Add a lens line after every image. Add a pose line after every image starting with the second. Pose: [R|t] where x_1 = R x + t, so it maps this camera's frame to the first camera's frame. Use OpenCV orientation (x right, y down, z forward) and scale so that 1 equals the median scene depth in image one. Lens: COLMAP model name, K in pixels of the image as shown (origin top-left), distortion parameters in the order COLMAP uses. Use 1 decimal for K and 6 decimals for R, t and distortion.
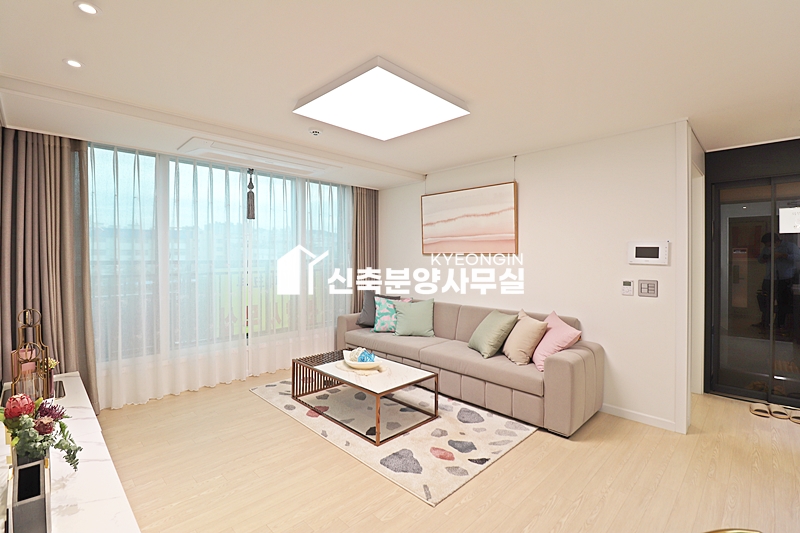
lens RADIAL K [[367.7, 0, 398.5], [0, 367.7, 259.2], [0, 0, 1]] dist [-0.003503, -0.015073]
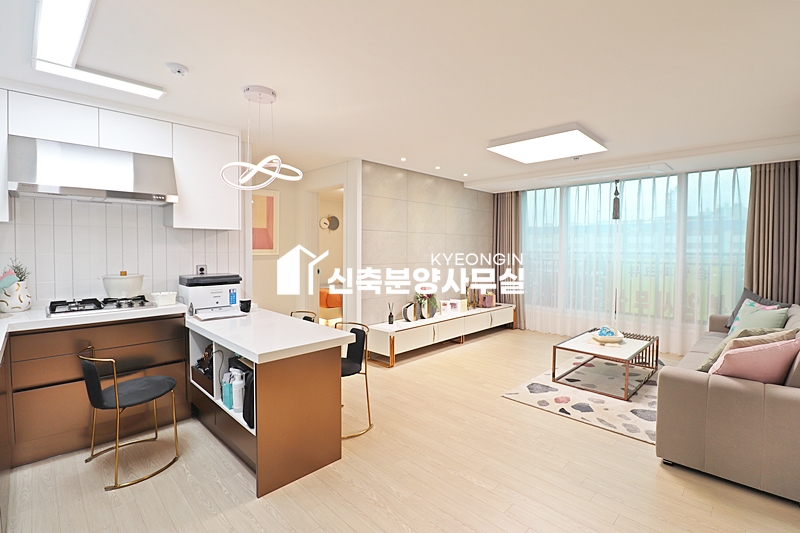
lens RADIAL K [[372.6, 0, 400.5], [0, 372.6, 258.5], [0, 0, 1]] dist [0.000550, -0.013971]
pose [[0.004855, 0.030402, -0.999526, 1.186797], [-0.016355, 0.999406, 0.030319, -0.000933], [0.999854, 0.016200, 0.005350, 0.343813]]
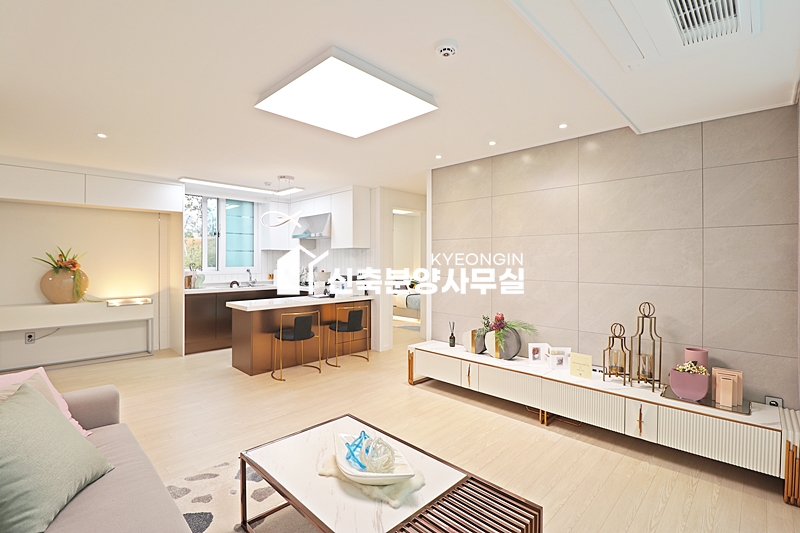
lens RADIAL K [[367.7, 0, 398.5], [0, 367.7, 259.2], [0, 0, 1]] dist [-0.003503, -0.015073]
pose [[-0.999999, -0.001257, -0.000840, -0.159560], [-0.001264, 0.999965, 0.008301, -0.004787], [0.000830, 0.008302, -0.999965, 1.627906]]
